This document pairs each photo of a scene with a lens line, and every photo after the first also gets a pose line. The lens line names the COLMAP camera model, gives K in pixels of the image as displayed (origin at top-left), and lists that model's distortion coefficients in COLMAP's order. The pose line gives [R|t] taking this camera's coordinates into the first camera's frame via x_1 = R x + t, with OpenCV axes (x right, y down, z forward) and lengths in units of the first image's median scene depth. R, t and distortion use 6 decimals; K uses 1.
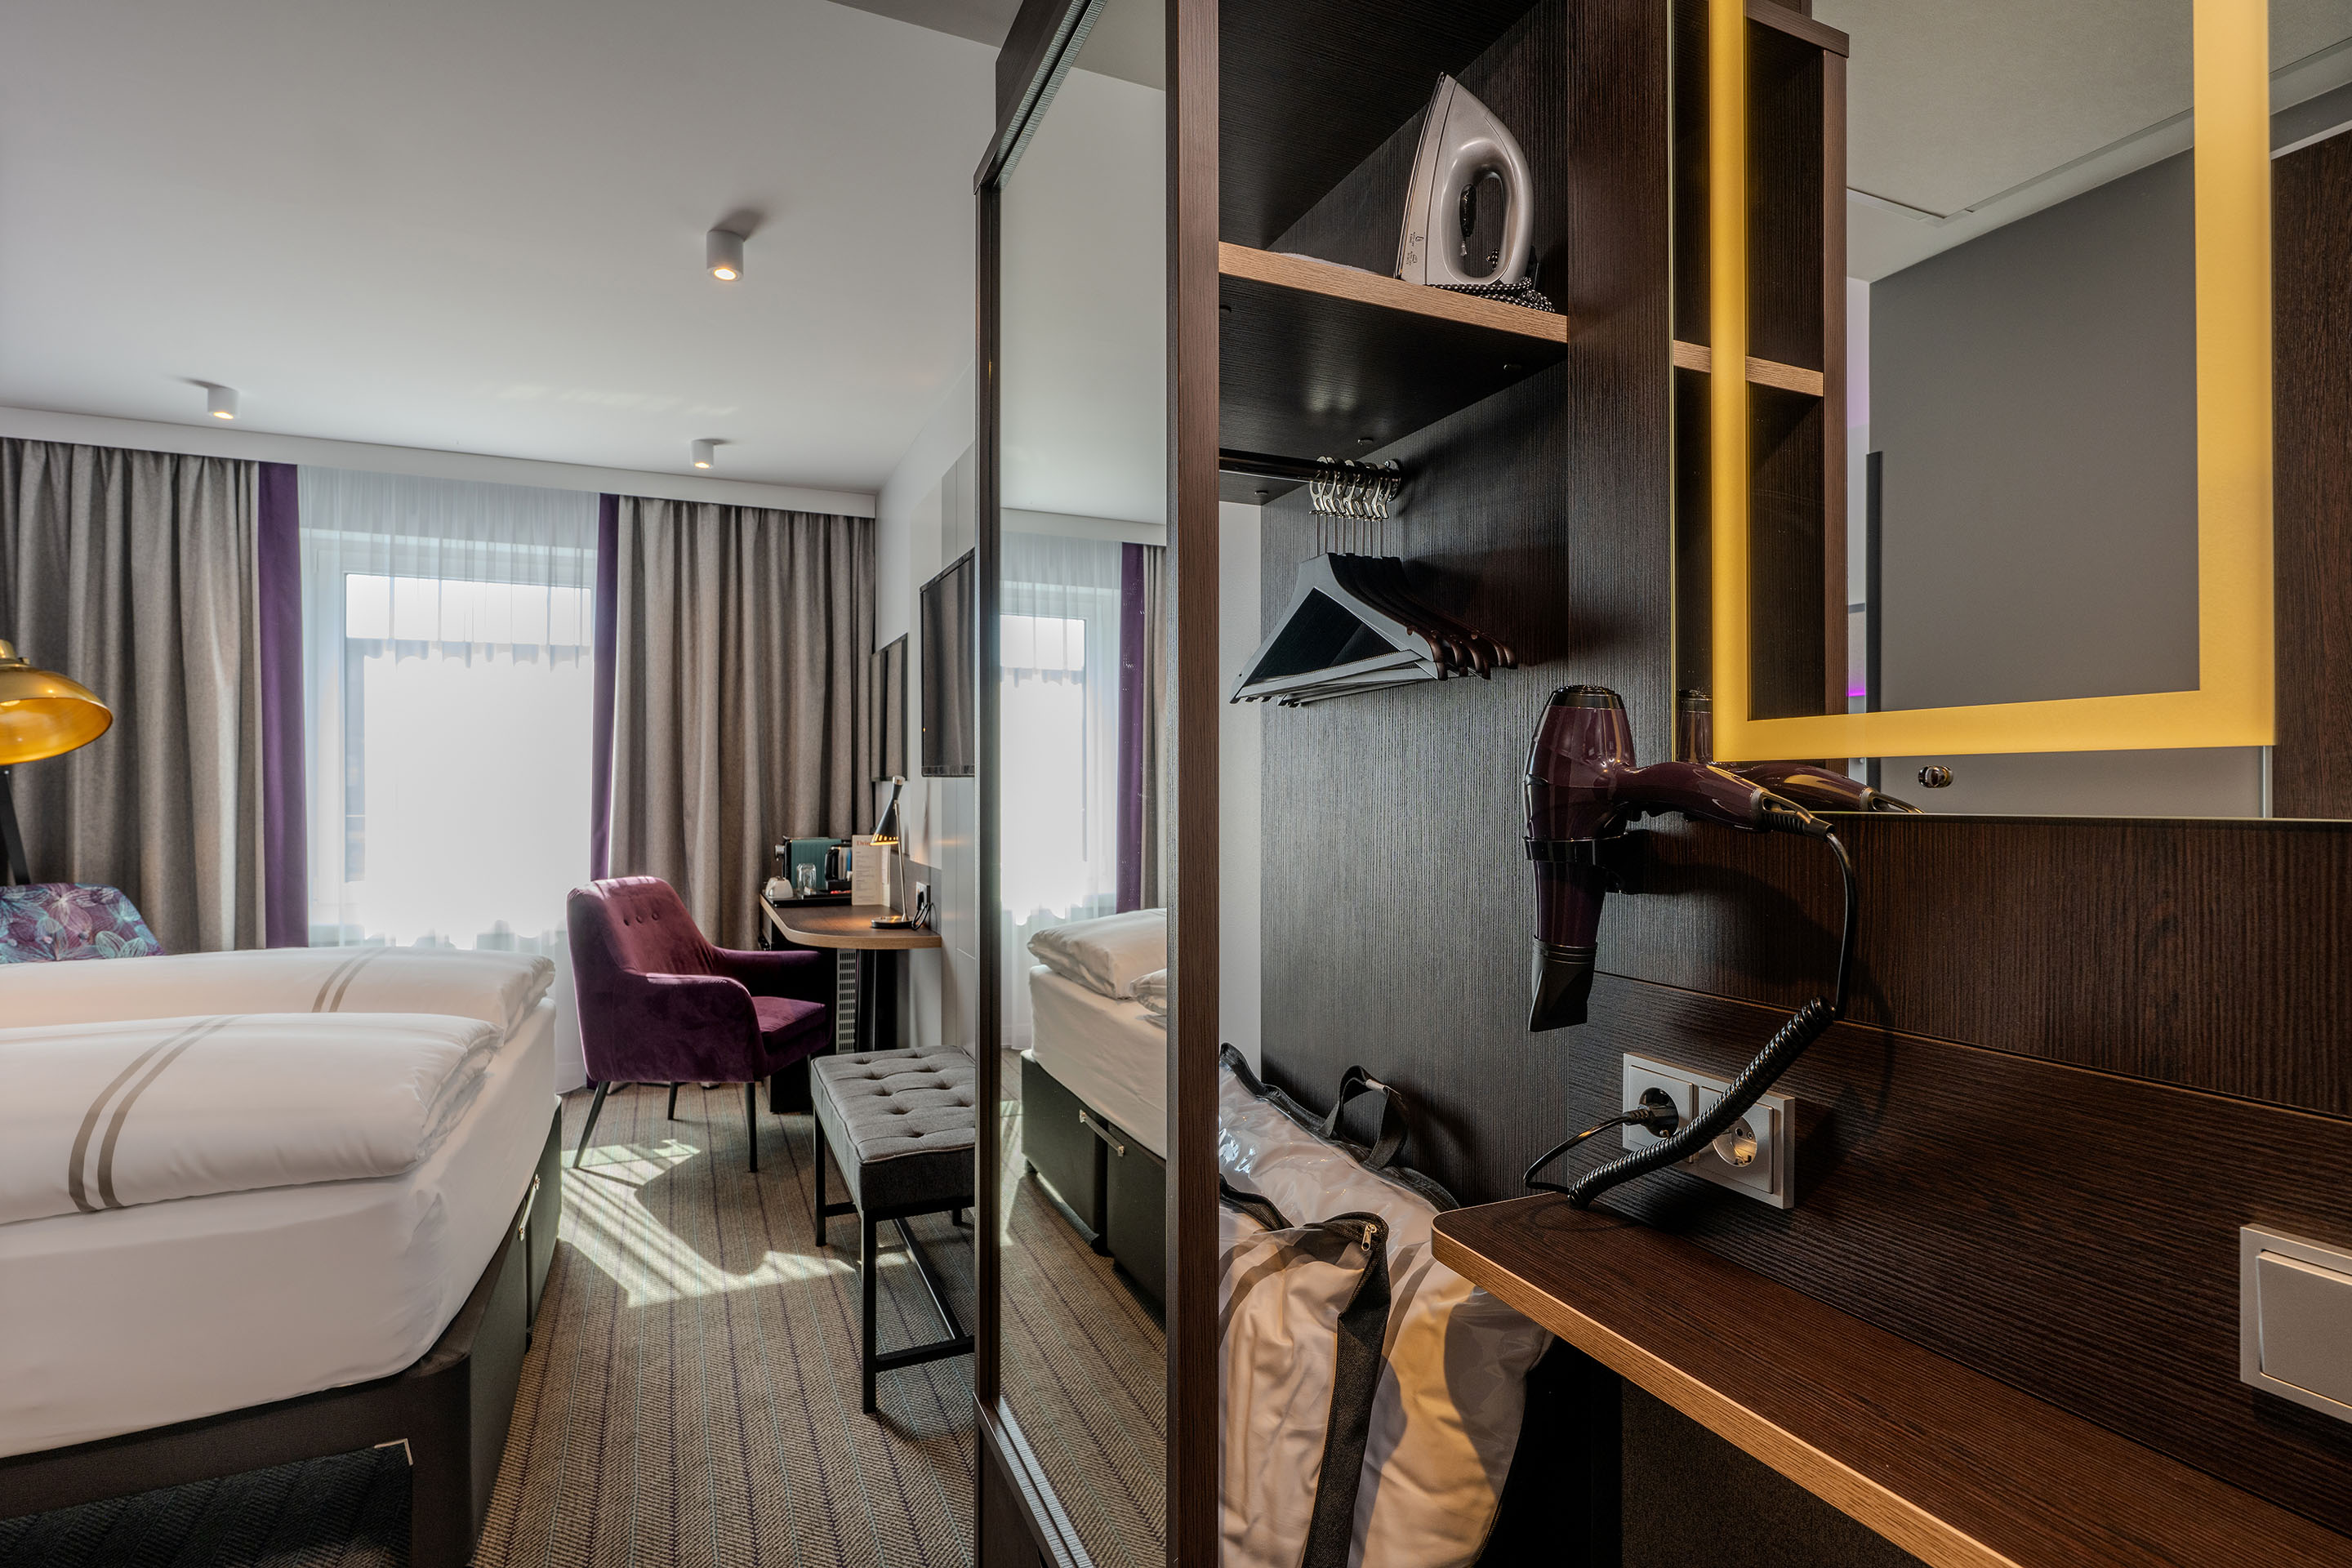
lens RADIAL K [[1144.8, 0, 1183.1], [0, 1144.8, 784.8], [0, 0, 1]] dist [0.002273, -0.000254]
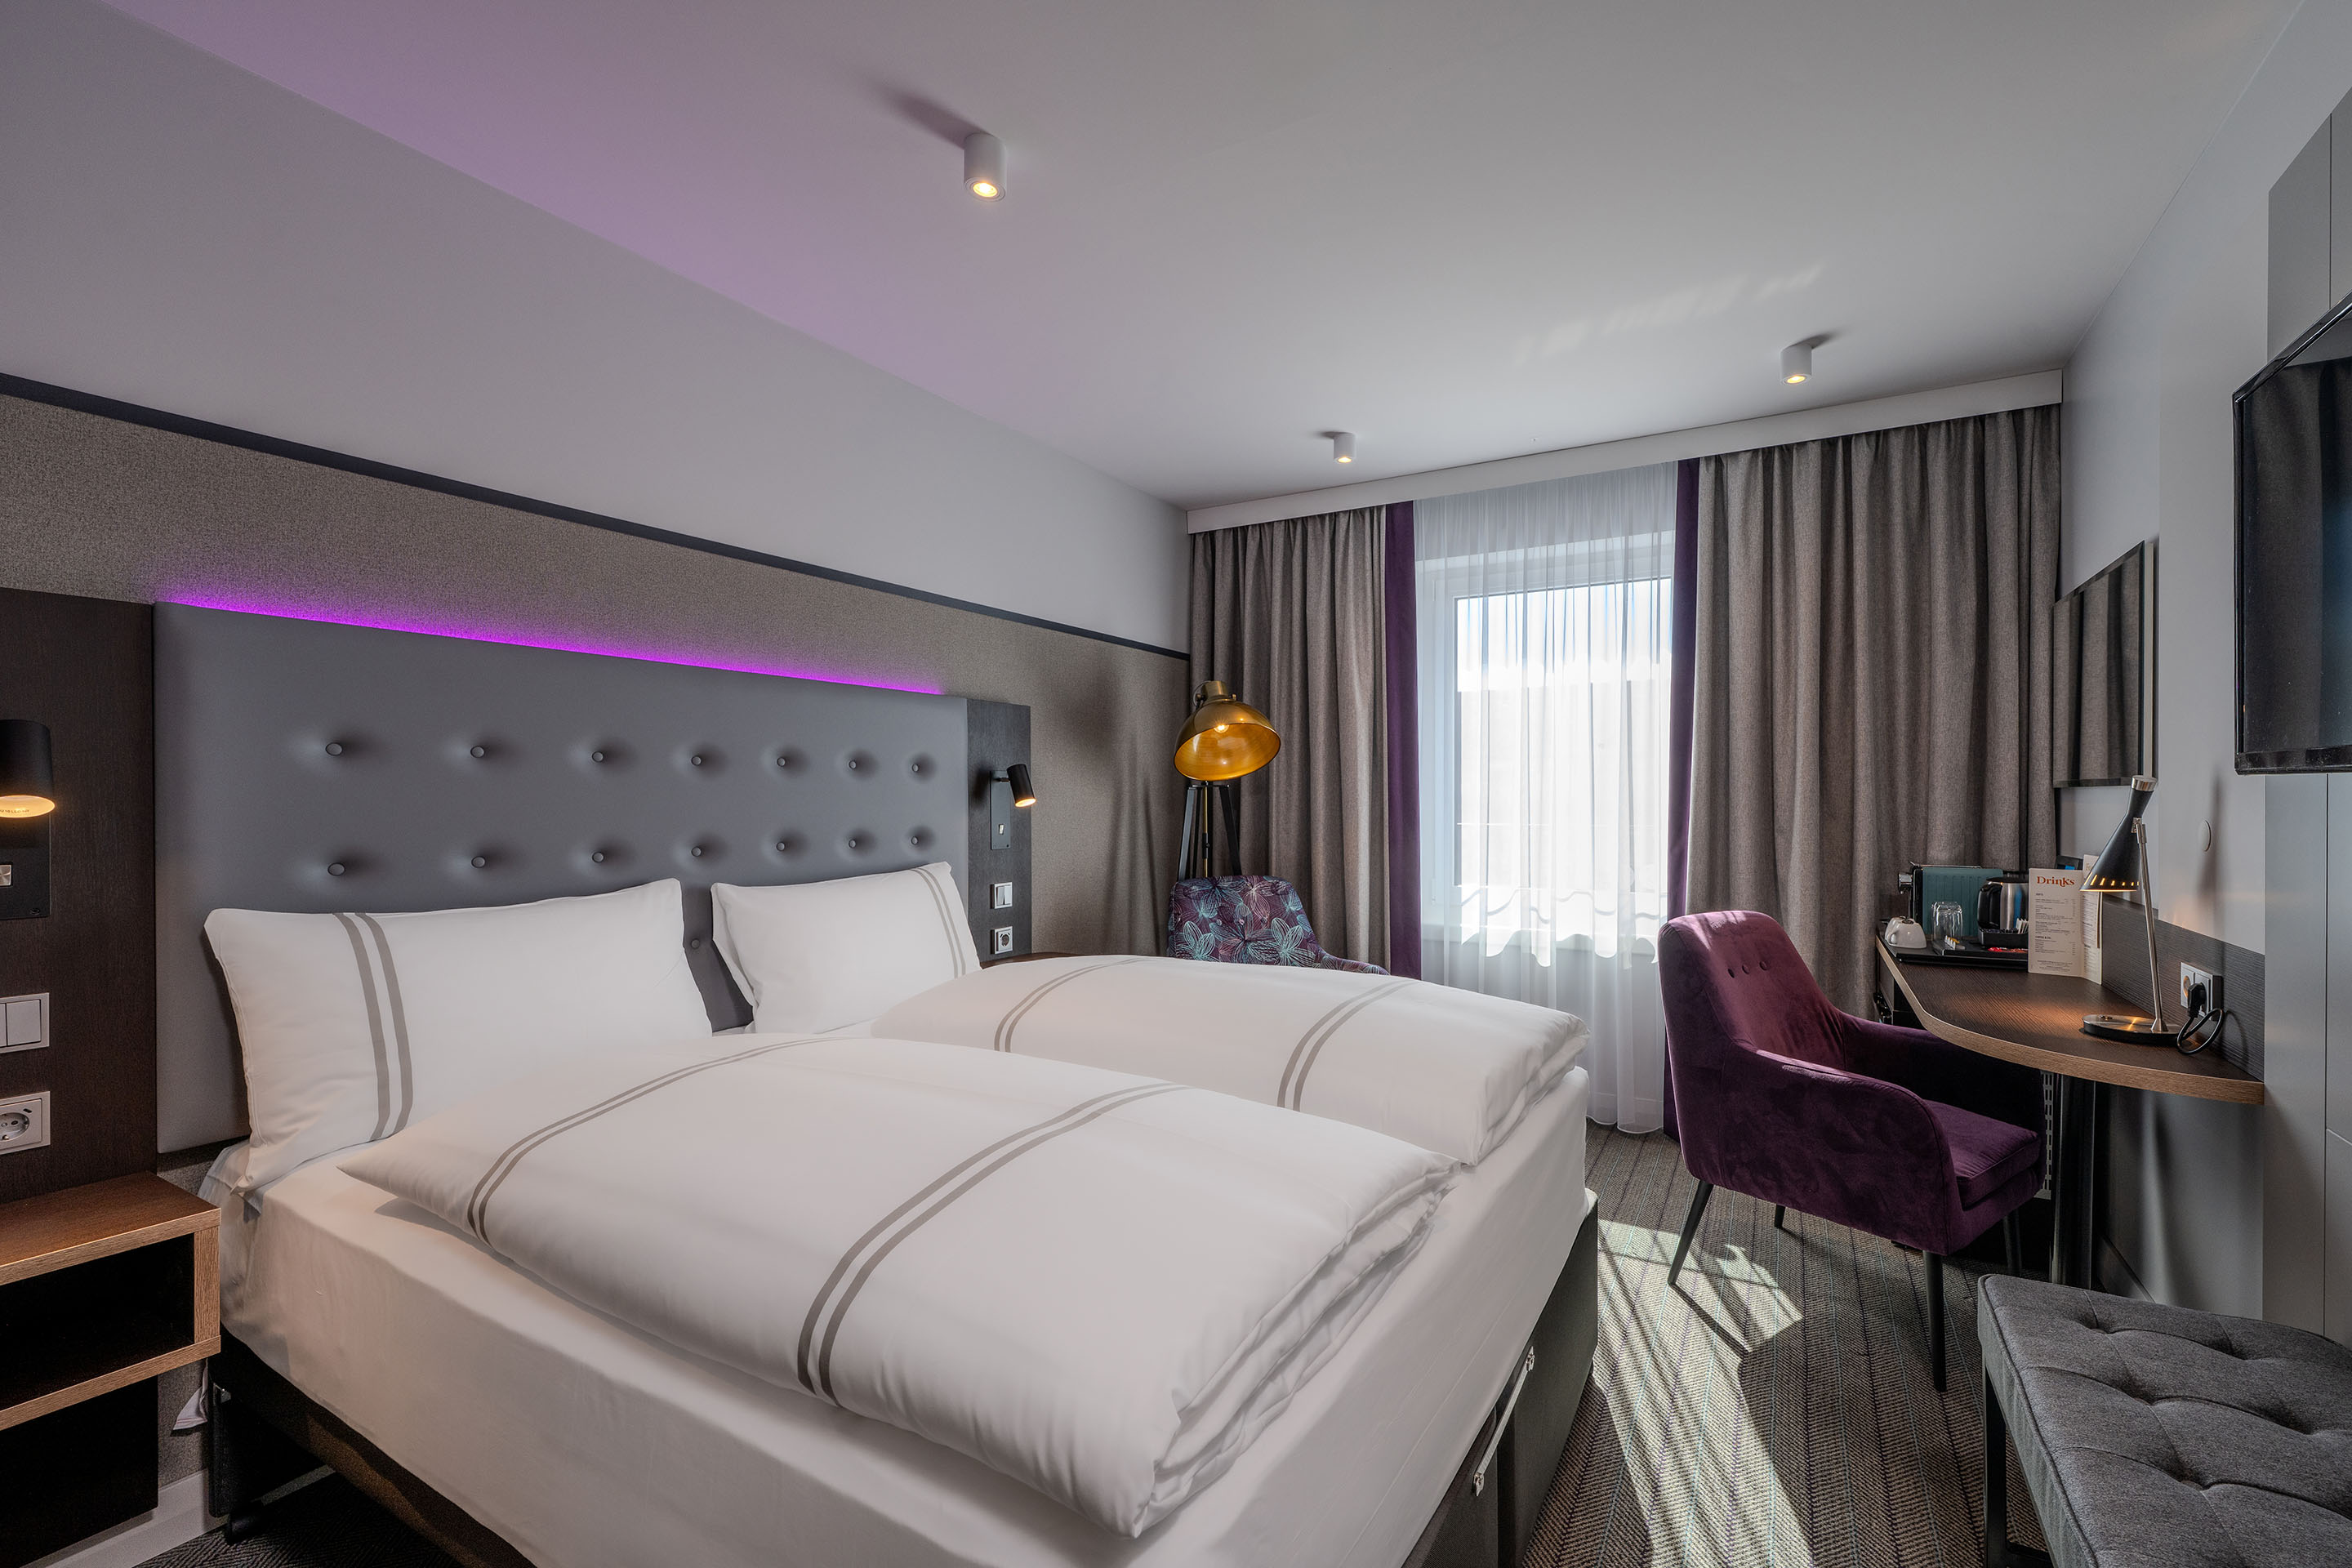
lens RADIAL K [[1007.8, 0, 1275.3], [0, 1007.8, 803.9], [0, 0, 1]] dist [0.012611, -0.001493]
pose [[0.630066, 0.002502, -0.776537, -0.102235], [0.003037, 0.999979, 0.005687, 0.002225], [0.776535, -0.005942, 0.630046, 0.275420]]
